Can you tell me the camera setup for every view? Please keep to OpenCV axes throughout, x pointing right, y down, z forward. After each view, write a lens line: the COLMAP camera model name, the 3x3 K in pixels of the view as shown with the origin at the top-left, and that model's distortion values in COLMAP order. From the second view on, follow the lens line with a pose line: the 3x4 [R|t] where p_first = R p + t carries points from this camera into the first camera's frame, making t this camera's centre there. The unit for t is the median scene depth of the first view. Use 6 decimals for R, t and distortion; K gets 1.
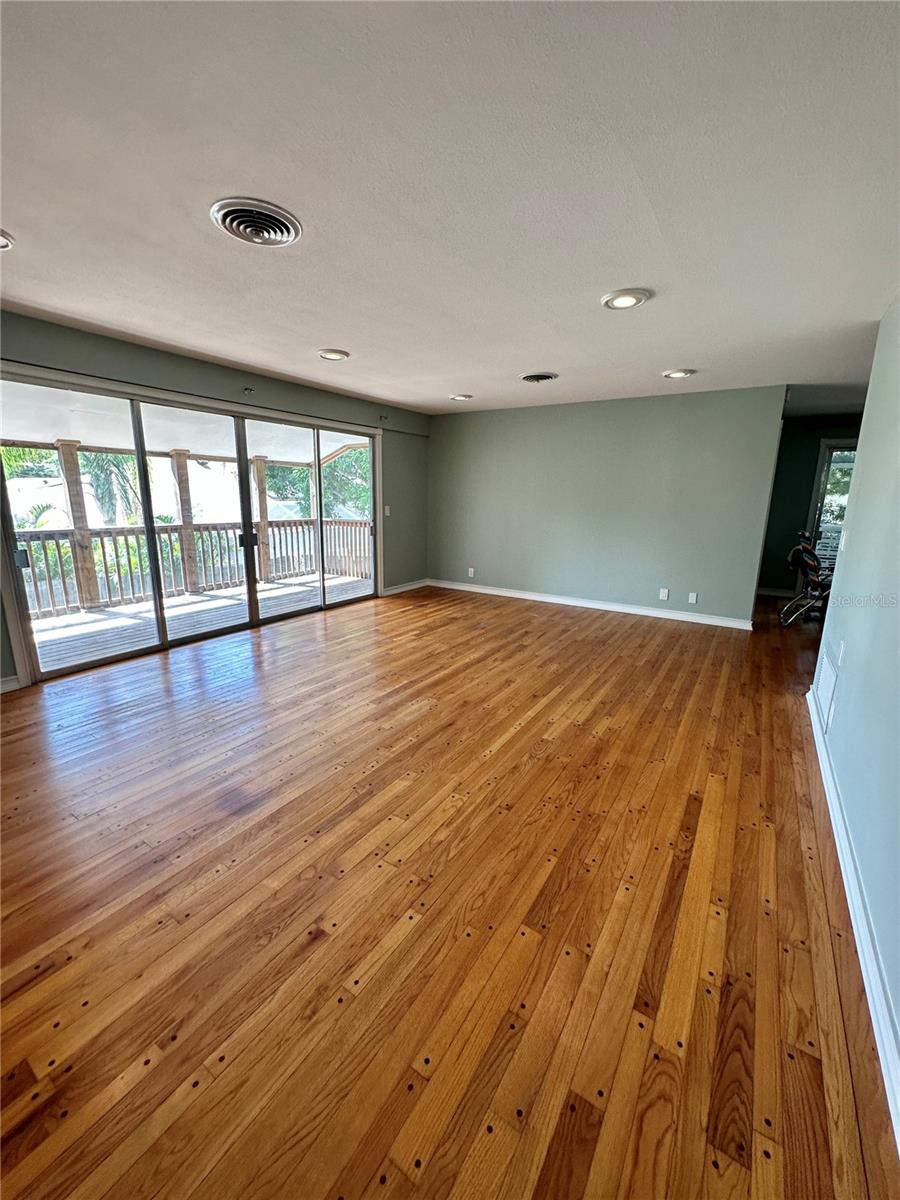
lens RADIAL K [[478.7, 0, 450.6], [0, 478.7, 598.8], [0, 0, 1]] dist [-0.002625, 0.000421]
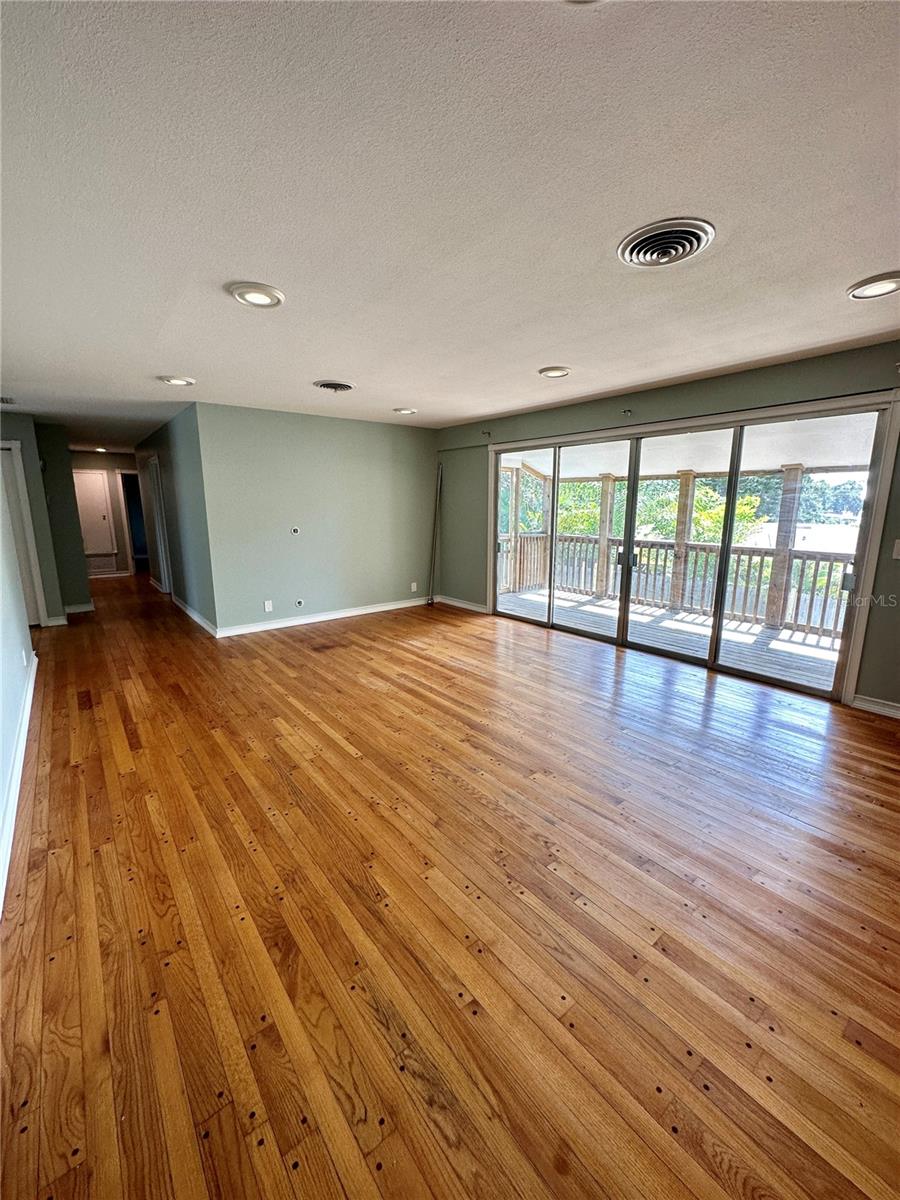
lens RADIAL K [[484.8, 0, 447.7], [0, 484.8, 587.8], [0, 0, 1]] dist [-0.012810, 0.000173]
pose [[-0.322300, 0.140267, -0.936188, 0.710235], [-0.208462, 0.954168, 0.214728, -0.221460], [0.923399, 0.264366, -0.278288, 1.031802]]
